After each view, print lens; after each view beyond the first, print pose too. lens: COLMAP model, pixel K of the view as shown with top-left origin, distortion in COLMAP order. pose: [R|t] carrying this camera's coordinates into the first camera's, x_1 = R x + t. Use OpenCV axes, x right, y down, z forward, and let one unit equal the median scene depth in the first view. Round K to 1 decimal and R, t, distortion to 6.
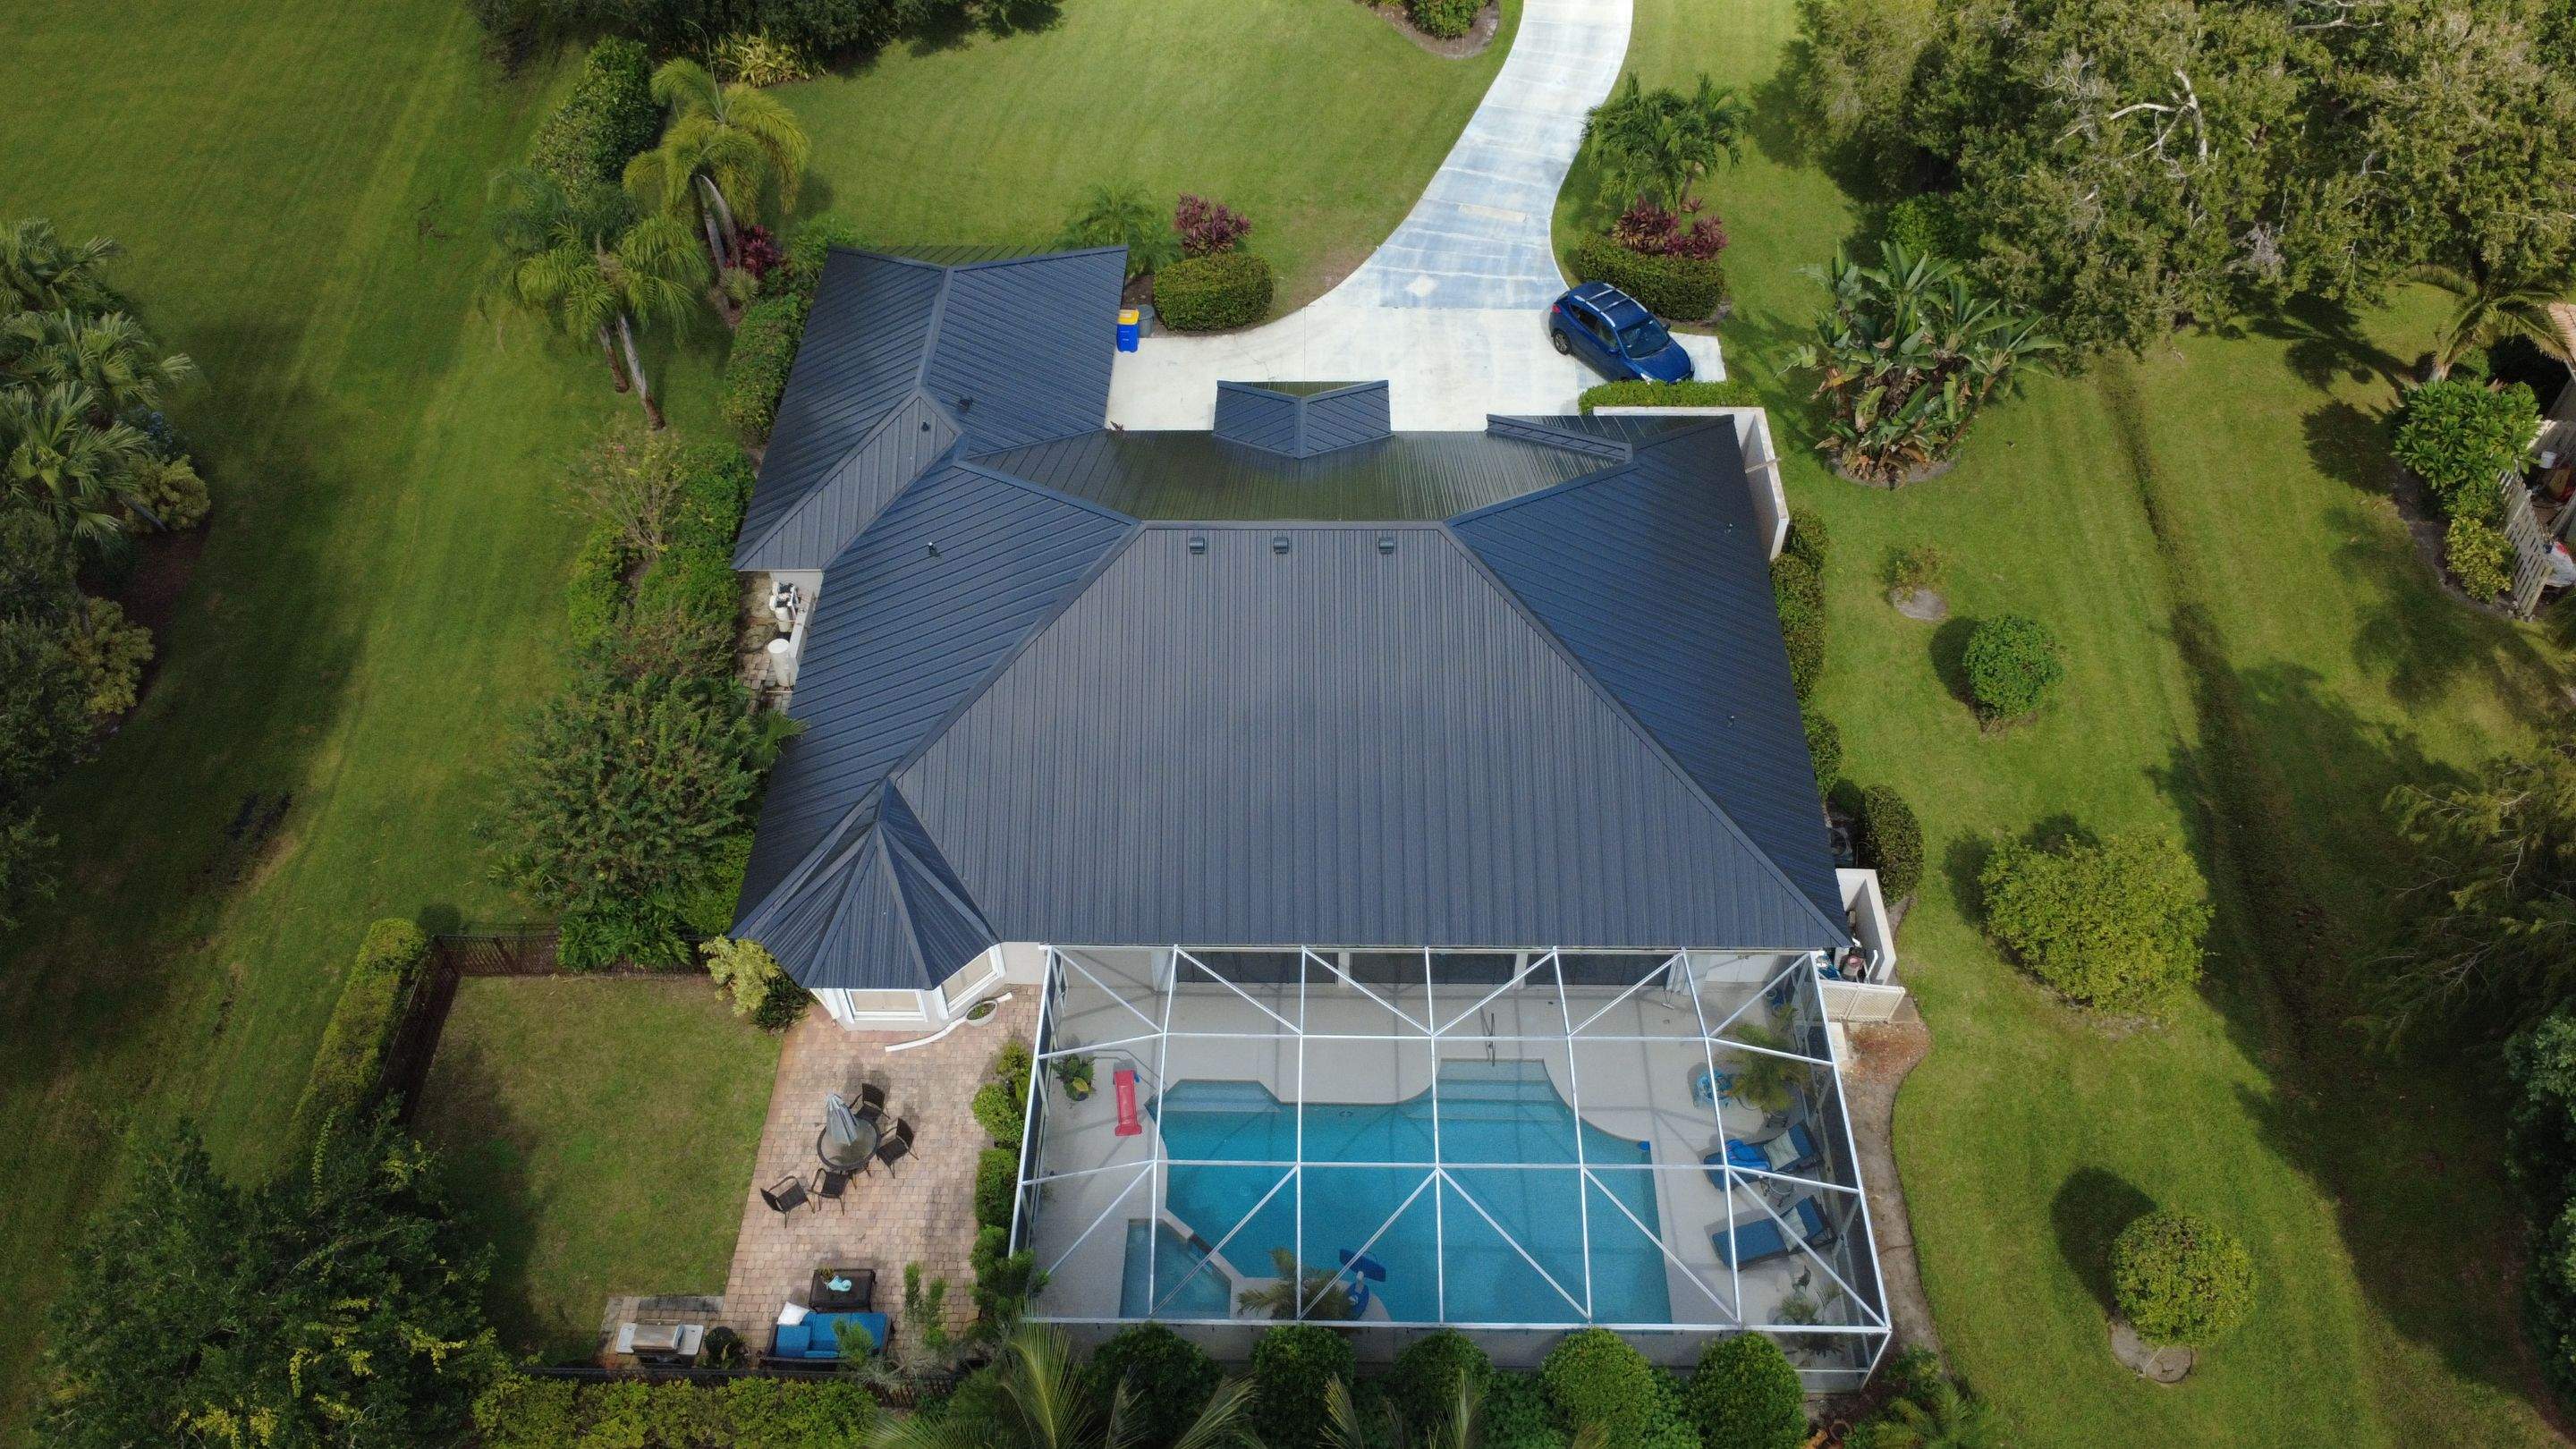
lens RADIAL K [[1890.0, 0, 1299.5], [0, 1890.0, 726.7], [0, 0, 1]] dist [-0.002529, -0.004990]
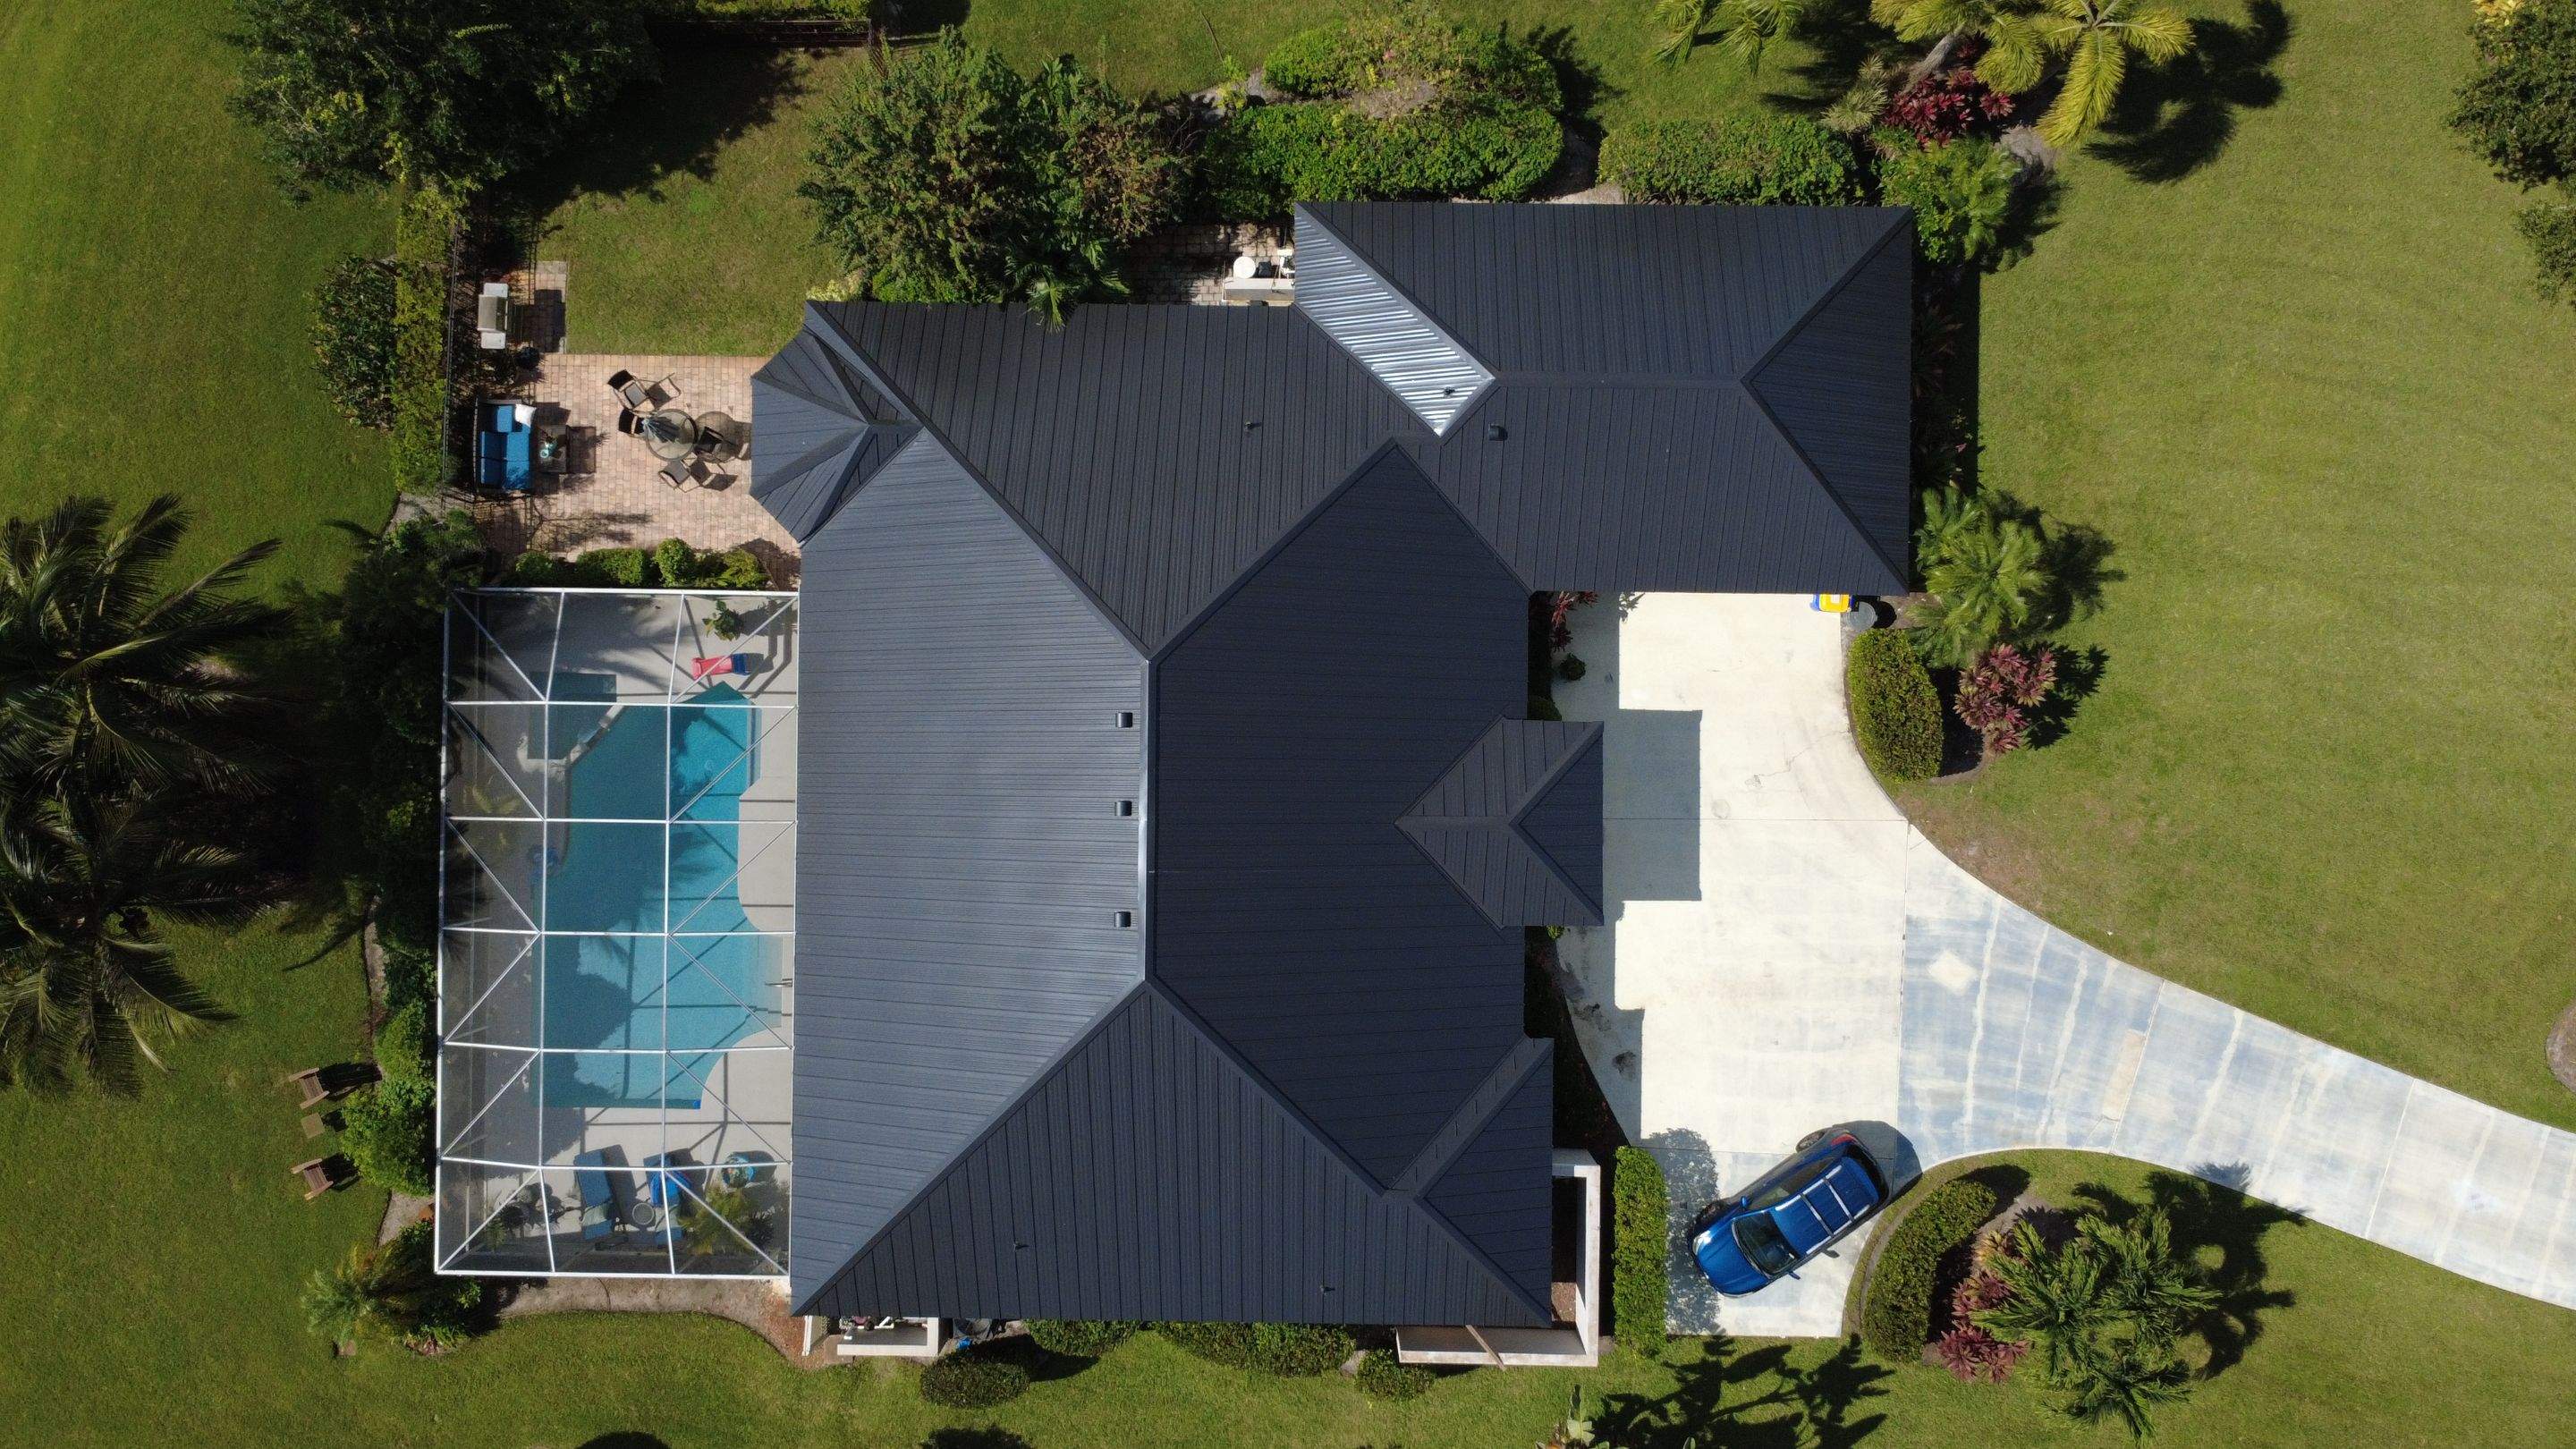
lens RADIAL K [[1890.0, 0, 1287.6], [0, 1890.0, 716.3], [0, 0, 1]] dist [-0.002529, -0.004990]
pose [[-0.000673, 0.999993, -0.003618, -0.044117], [-0.734529, 0.001960, 0.678574, -0.671839], [0.678577, 0.003114, 0.734523, 0.300870]]
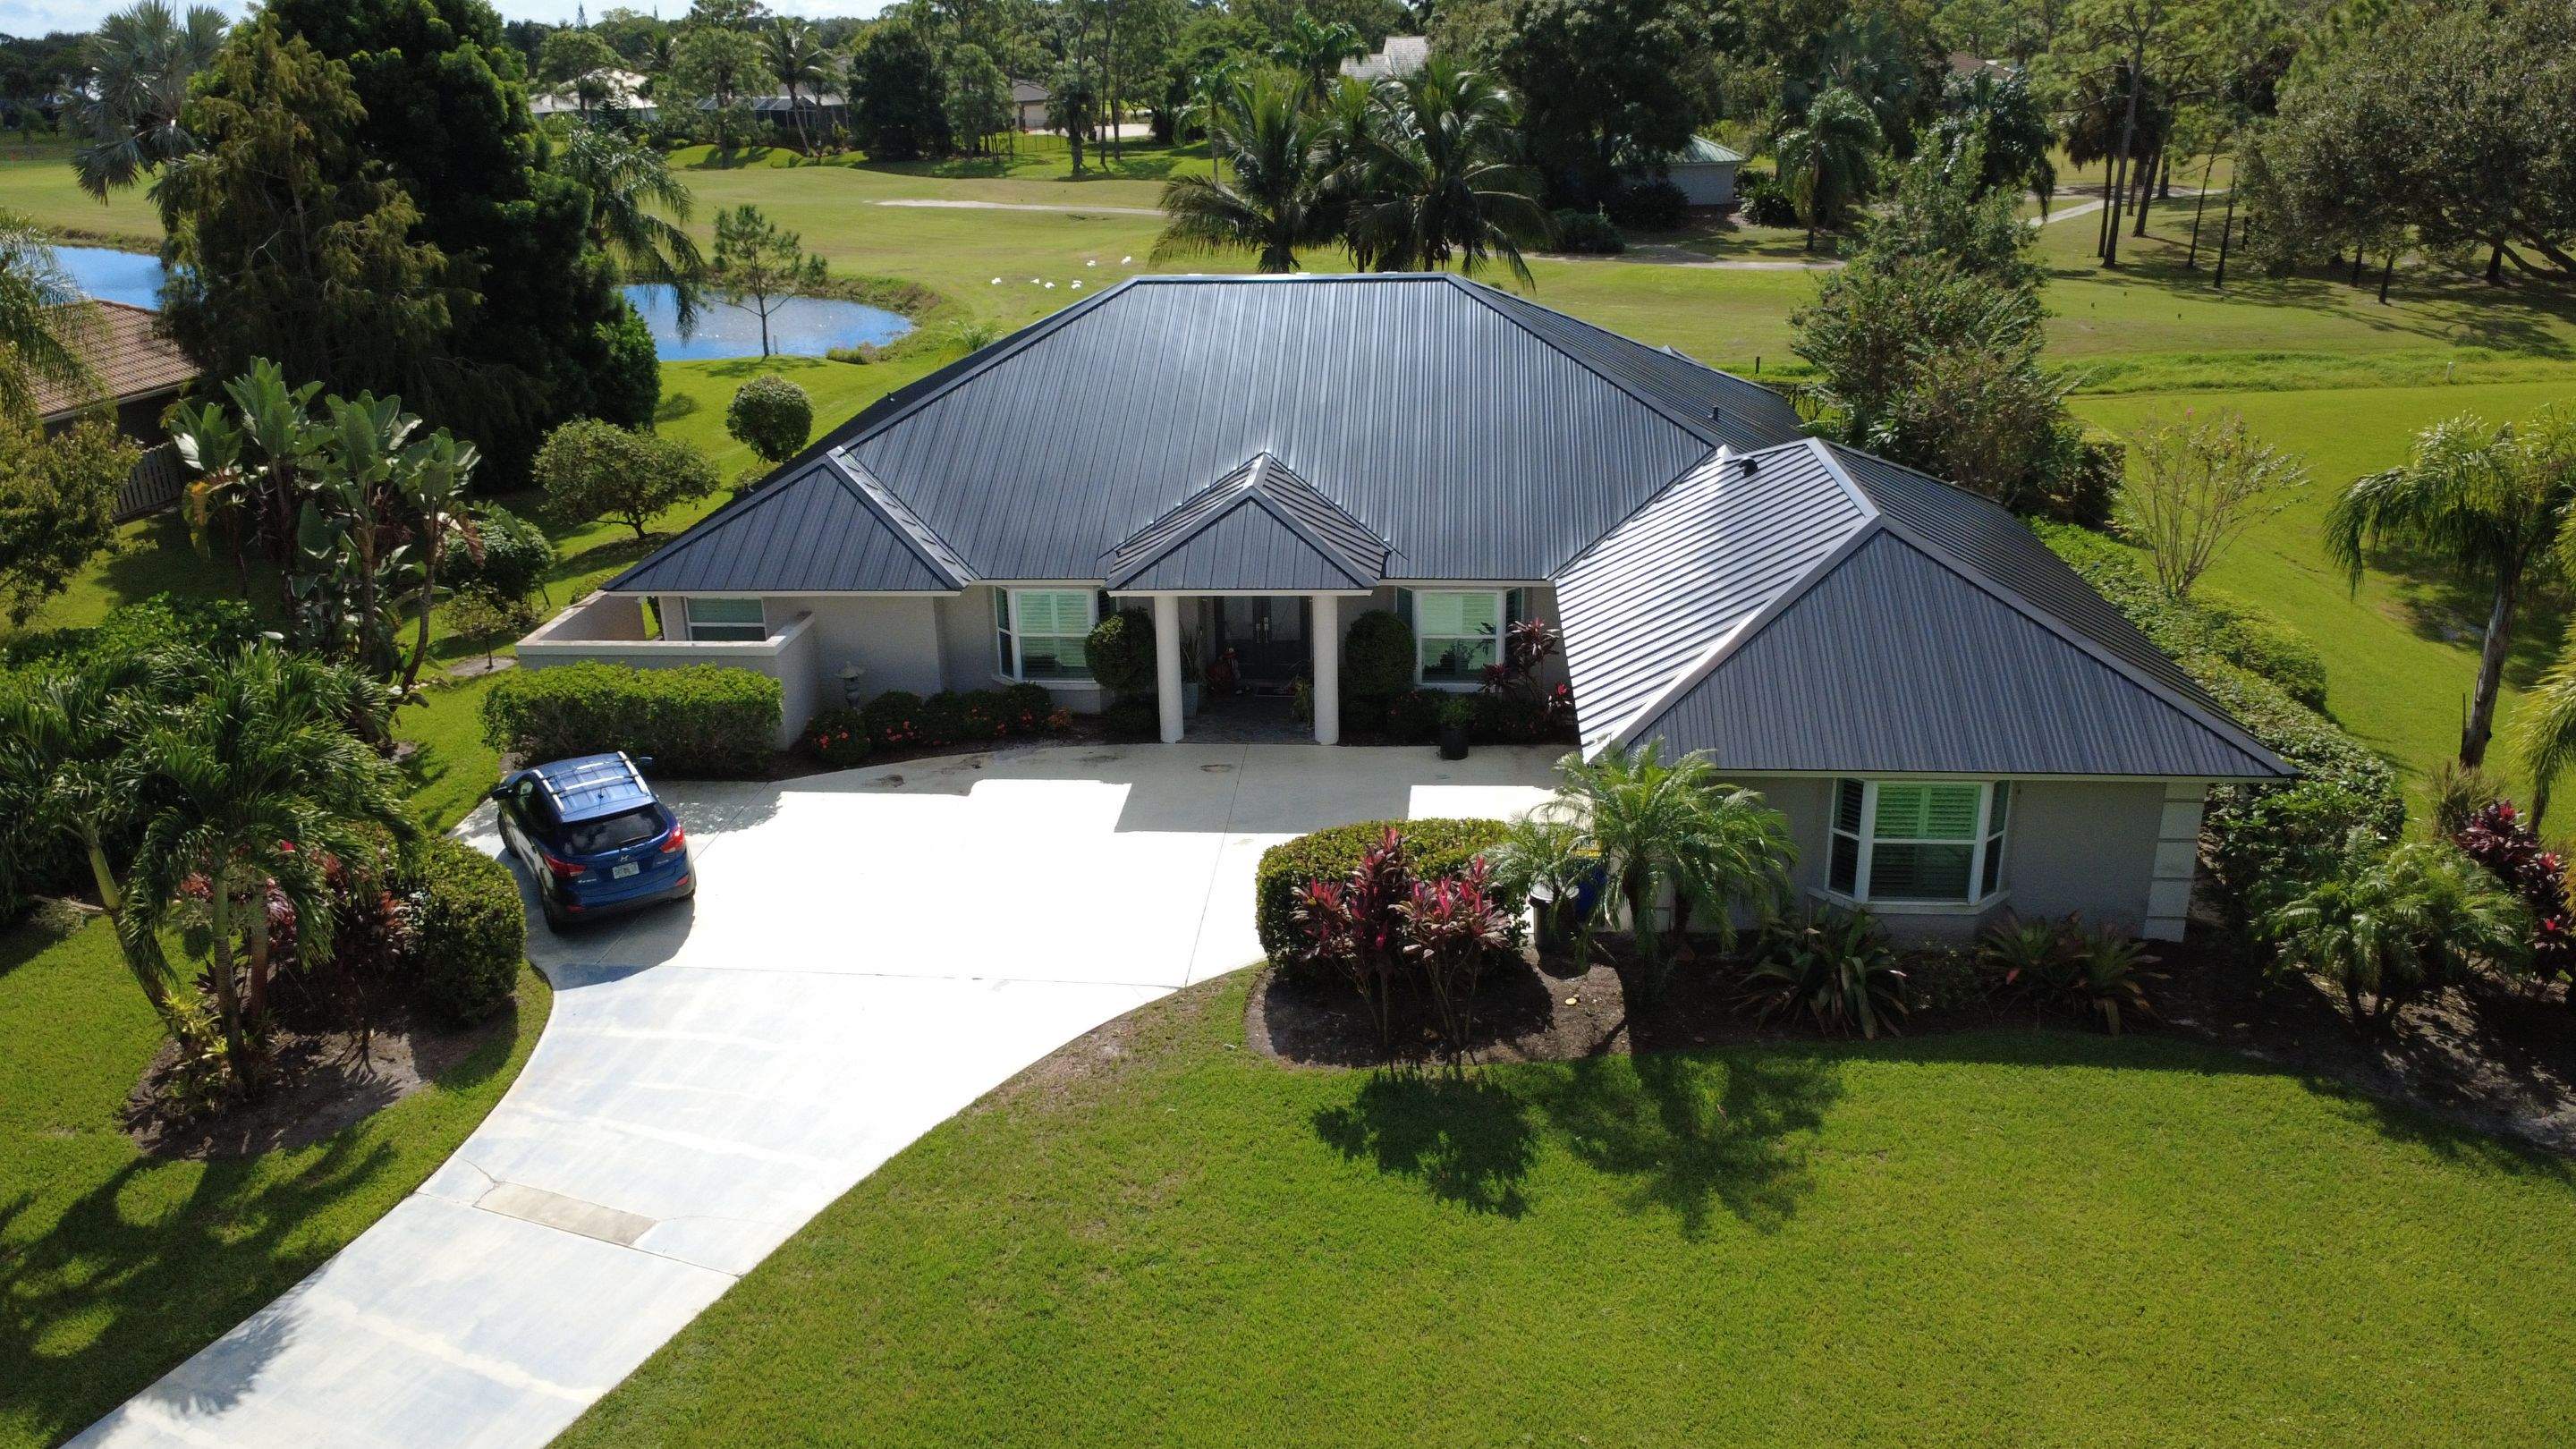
lens RADIAL K [[1890.0, 0, 1285.7], [0, 1890.0, 731.4], [0, 0, 1]] dist [-0.002529, -0.004990]
pose [[-0.996747, 0.010746, 0.079878, -0.064125], [0.078290, 0.364567, 0.927880, -0.759100], [-0.019150, 0.931115, -0.364222, 1.312568]]
